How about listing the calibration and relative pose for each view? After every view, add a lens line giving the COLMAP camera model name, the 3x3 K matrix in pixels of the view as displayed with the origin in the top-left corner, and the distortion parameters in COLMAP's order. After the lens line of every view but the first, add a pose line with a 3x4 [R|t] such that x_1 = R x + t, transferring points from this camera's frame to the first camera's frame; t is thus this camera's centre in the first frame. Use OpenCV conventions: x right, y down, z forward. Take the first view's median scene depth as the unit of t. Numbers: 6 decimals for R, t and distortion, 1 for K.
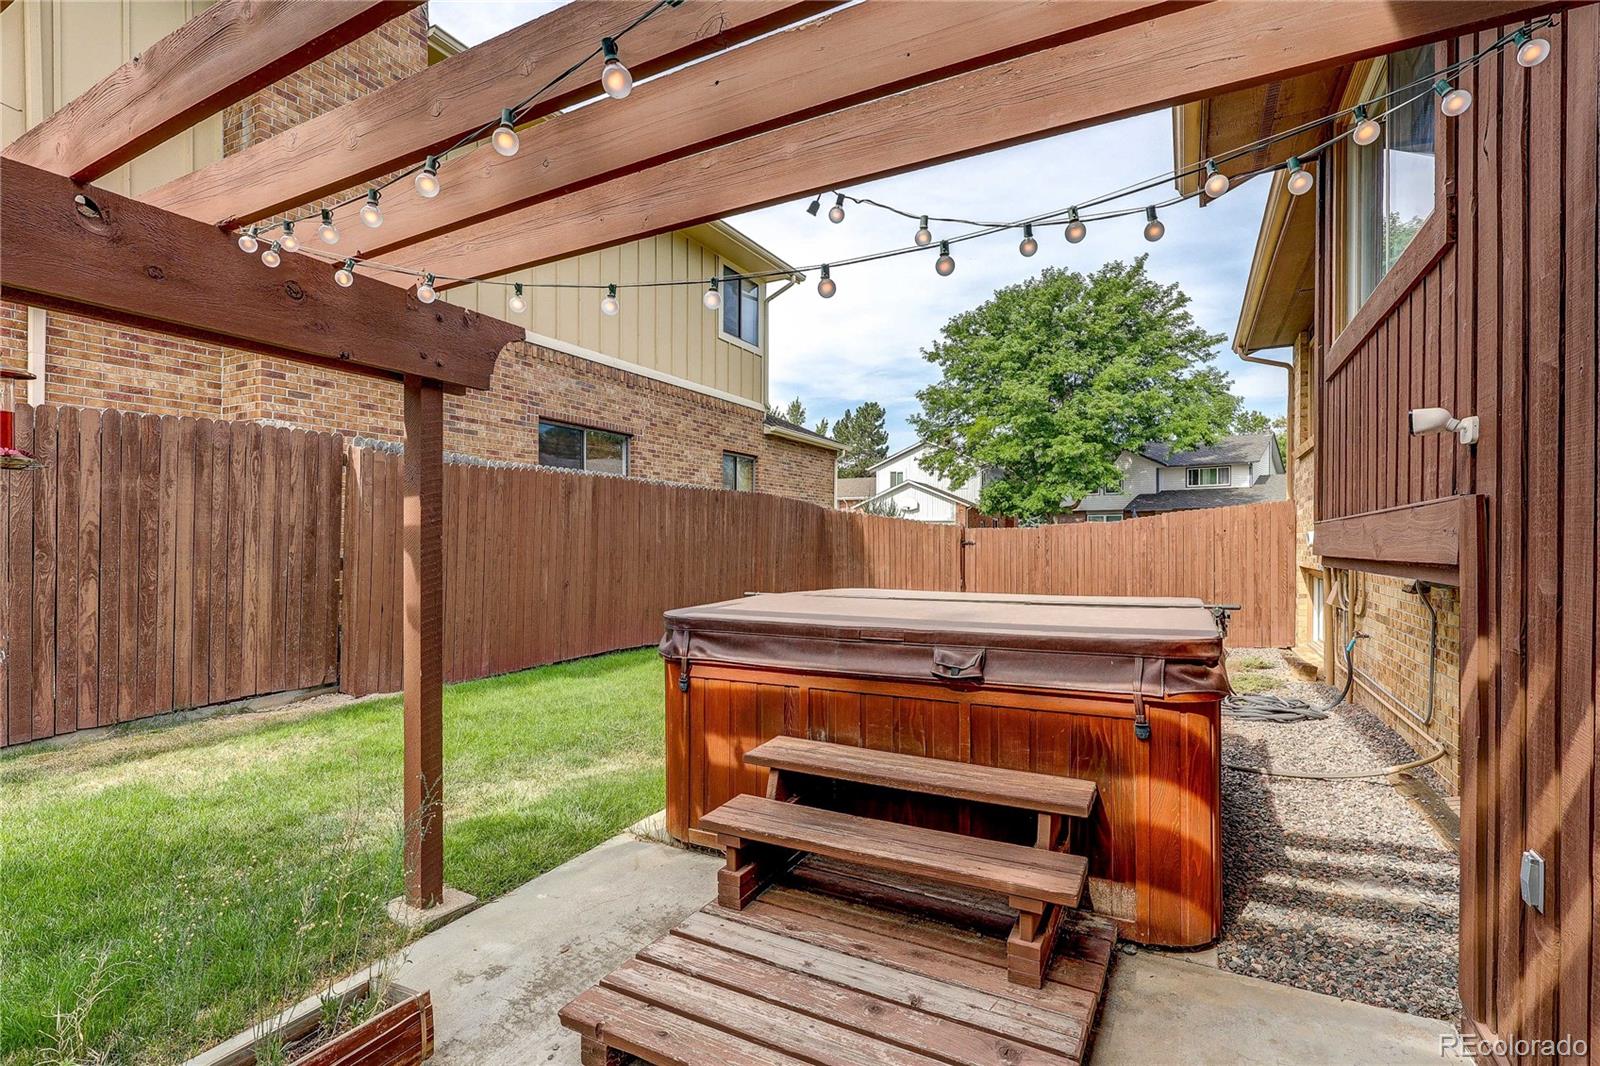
lens RADIAL K [[736.5, 0, 795.3], [0, 736.5, 541.0], [0, 0, 1]] dist [-0.001931, -0.000254]
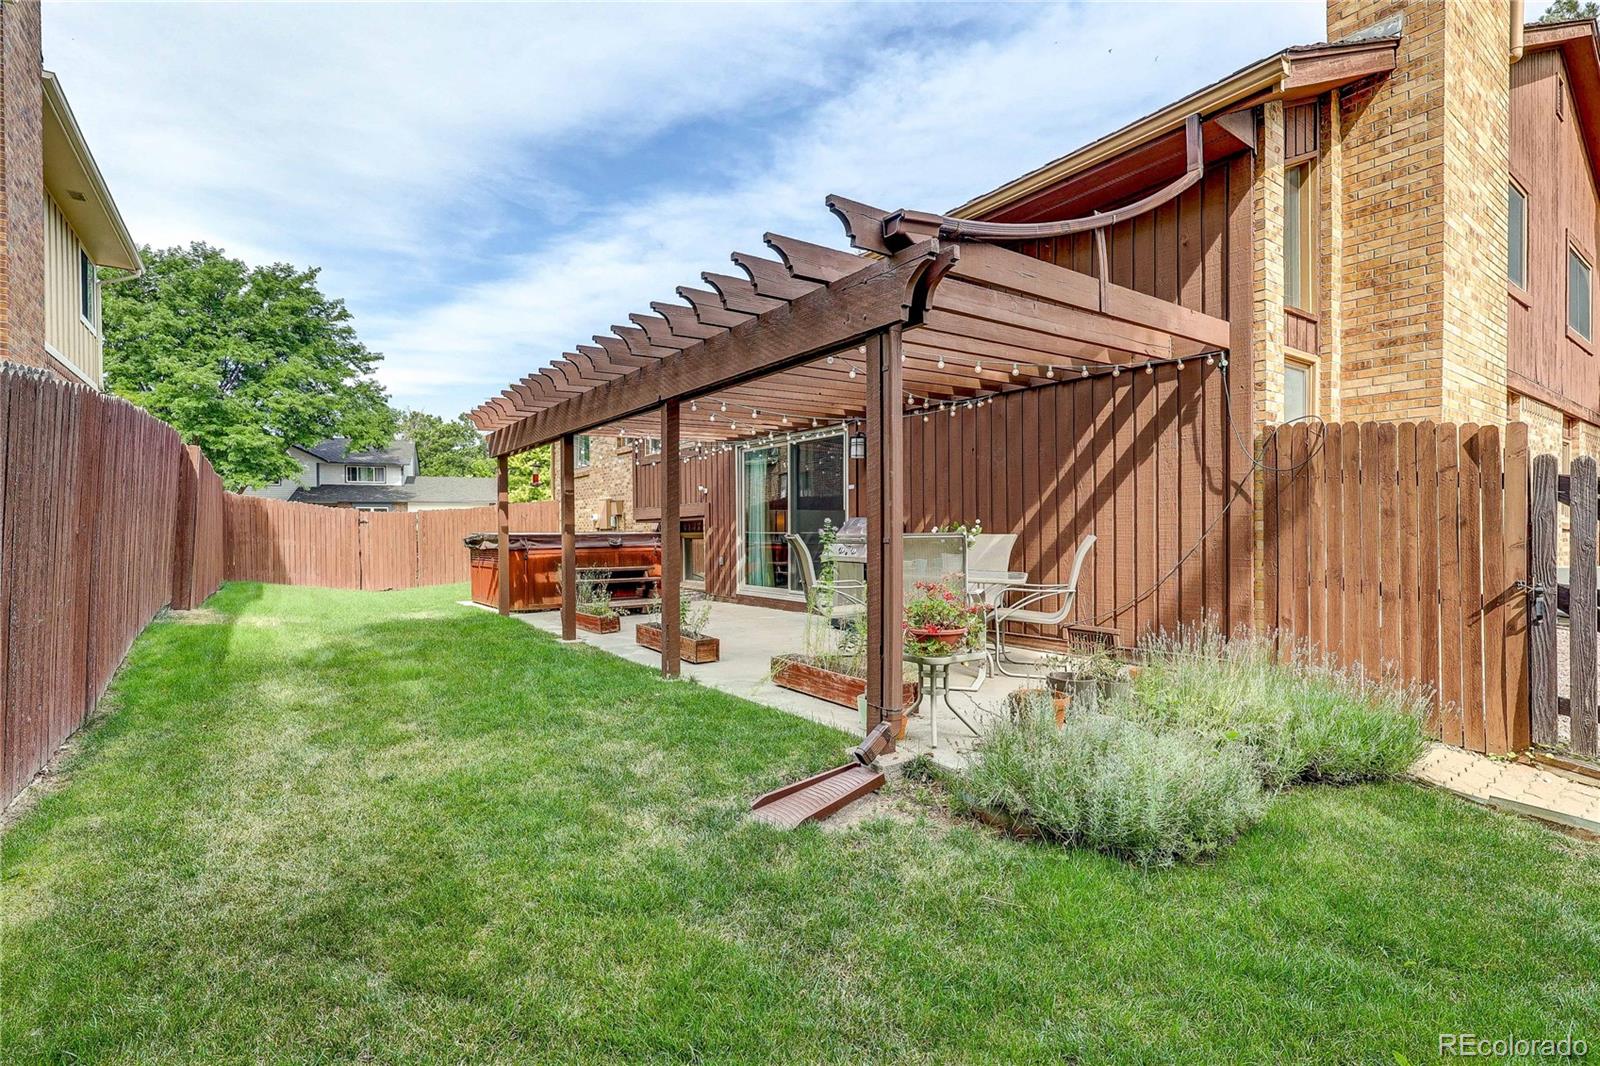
lens RADIAL K [[736.5, 0, 795.3], [0, 736.5, 541.0], [0, 0, 1]] dist [-0.001931, -0.000254]
pose [[0.436743, -0.016991, 0.899426, -0.193917], [0.010974, 0.999848, 0.013560, 0.008221], [-0.899519, 0.003948, 0.436863, -0.104516]]
